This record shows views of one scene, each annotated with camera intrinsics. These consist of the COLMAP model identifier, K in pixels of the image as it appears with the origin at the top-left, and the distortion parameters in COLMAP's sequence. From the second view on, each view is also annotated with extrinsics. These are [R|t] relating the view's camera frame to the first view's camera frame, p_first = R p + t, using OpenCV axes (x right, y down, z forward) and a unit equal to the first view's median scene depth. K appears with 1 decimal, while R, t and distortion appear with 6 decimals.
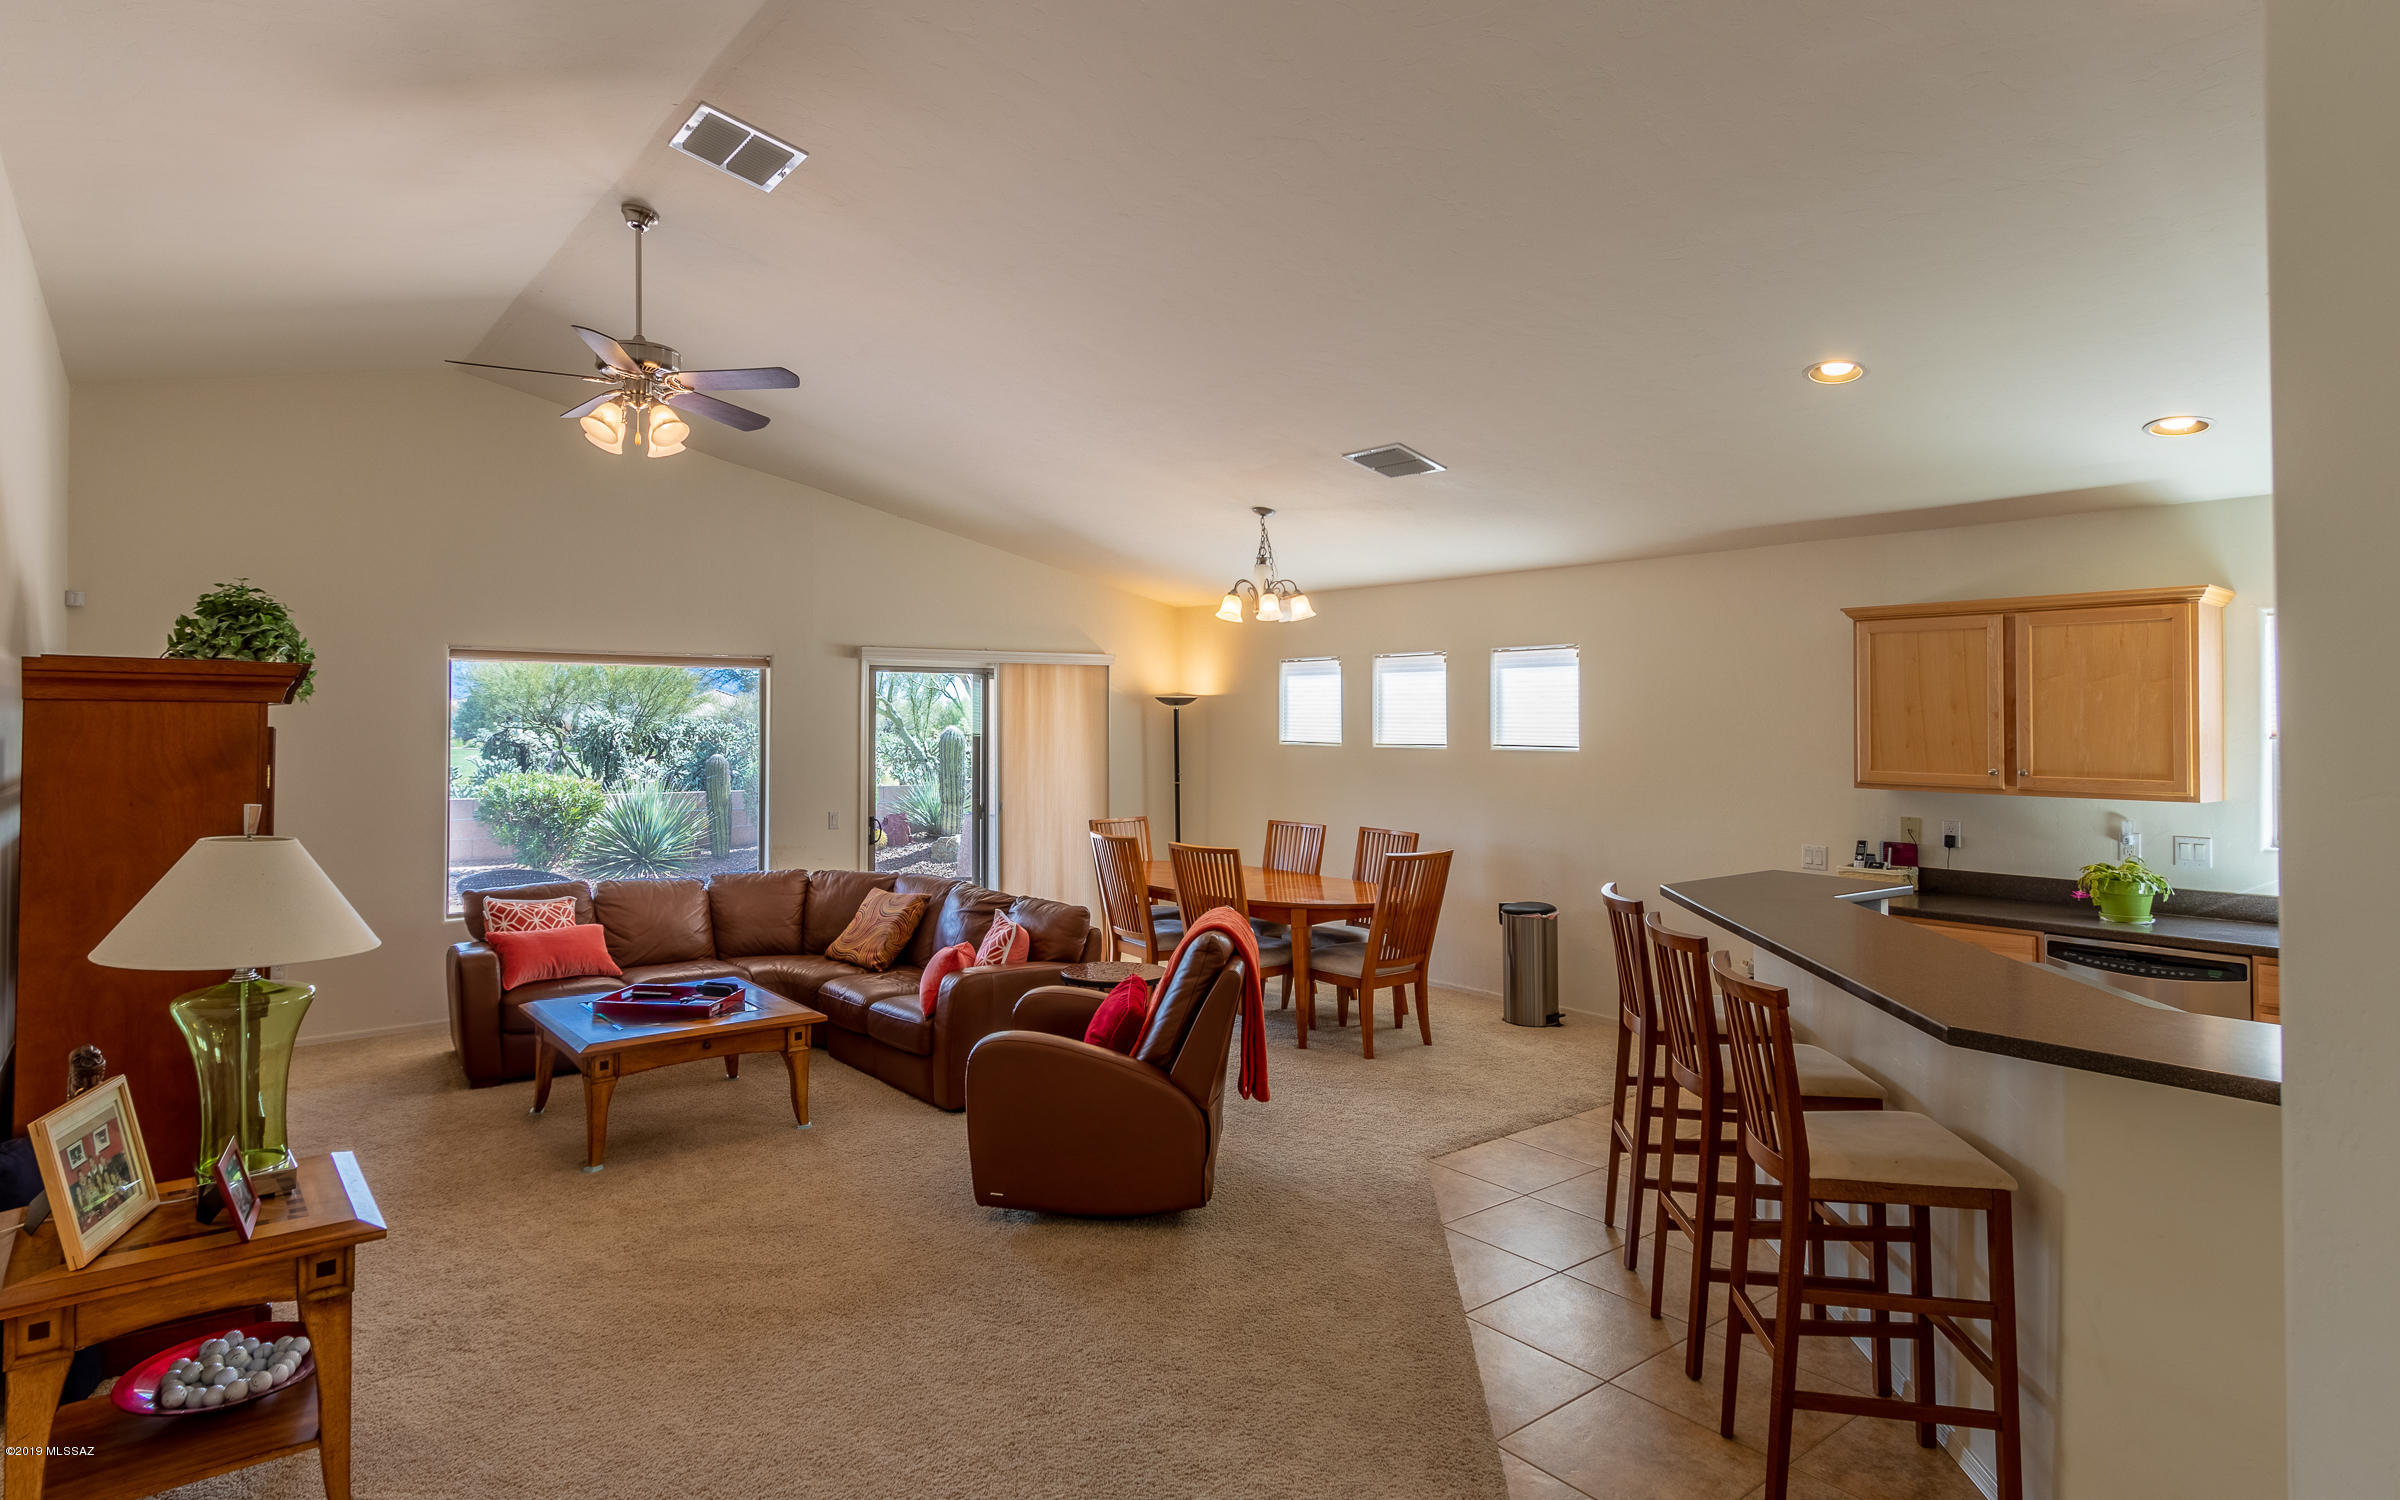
lens RADIAL K [[1295.3, 0, 1144.9], [0, 1295.3, 695.6], [0, 0, 1]] dist [0.003159, -0.000623]
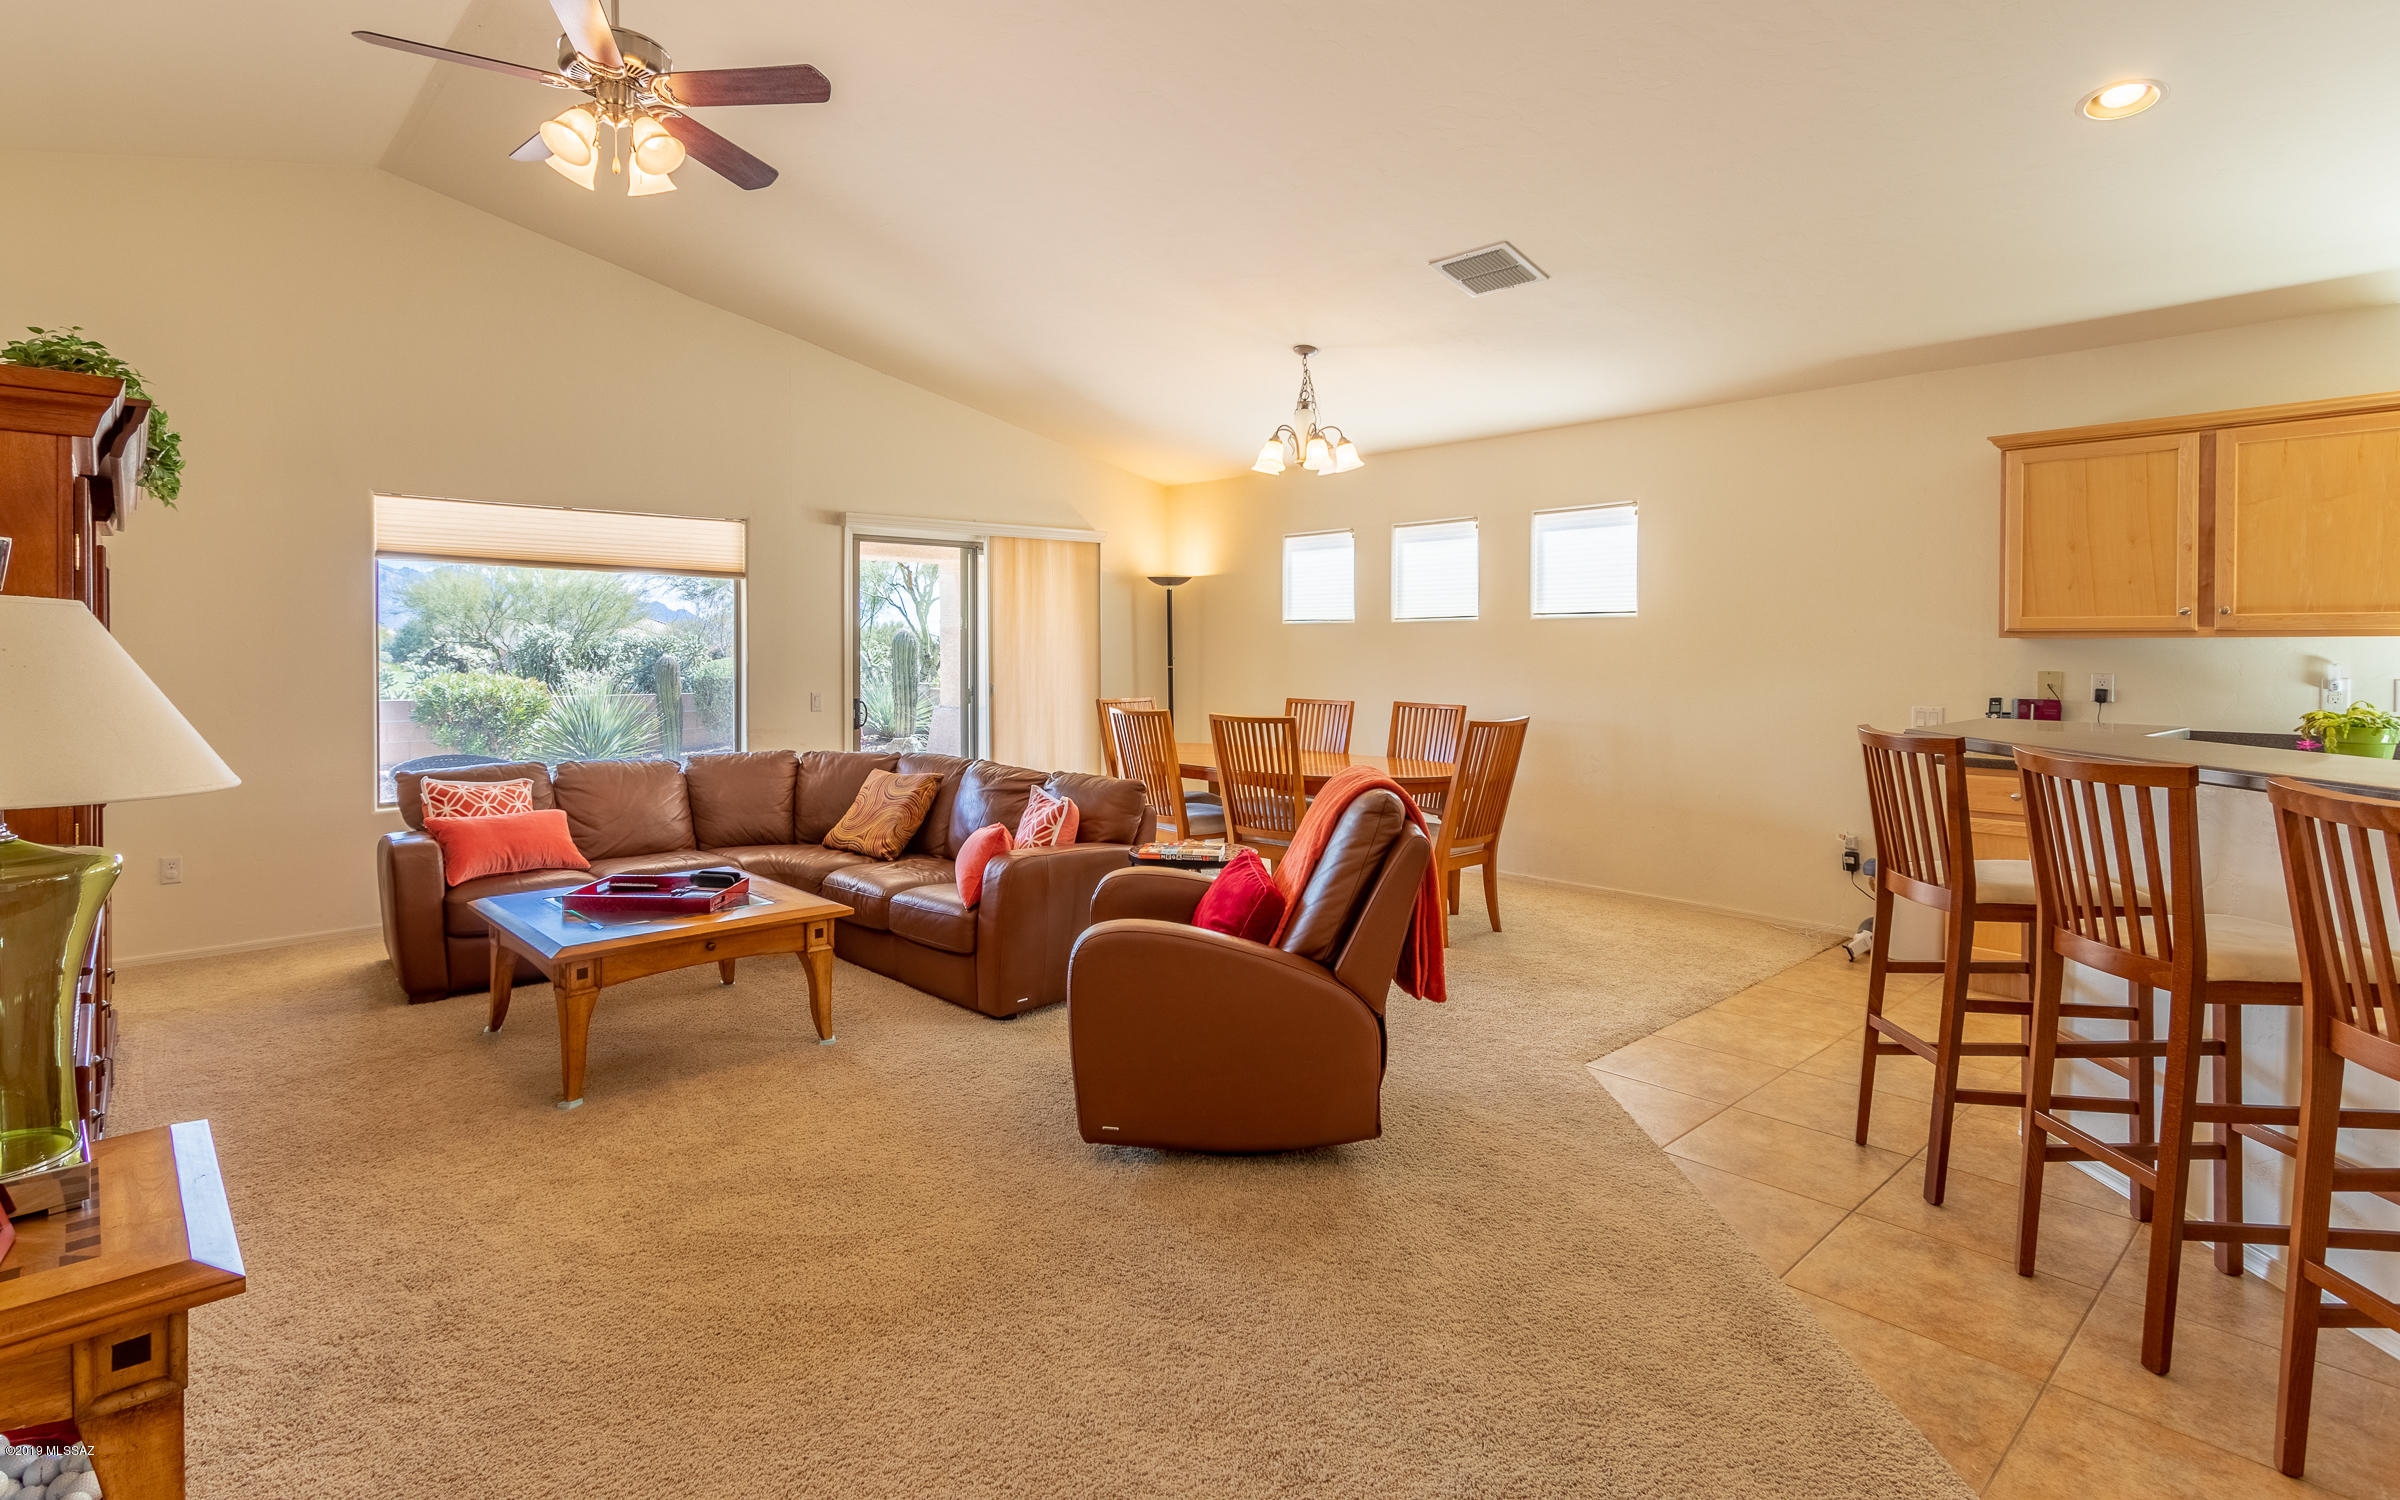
lens RADIAL K [[1182.2, 0, 1121.5], [0, 1182.2, 656.8], [0, 0, 1]] dist [0.003237, -0.000212]
pose [[0.998030, -0.004083, 0.062604, -0.105966], [0.002405, 0.999636, 0.026862, 0.058468], [-0.062691, -0.026658, 0.997677, 0.210405]]
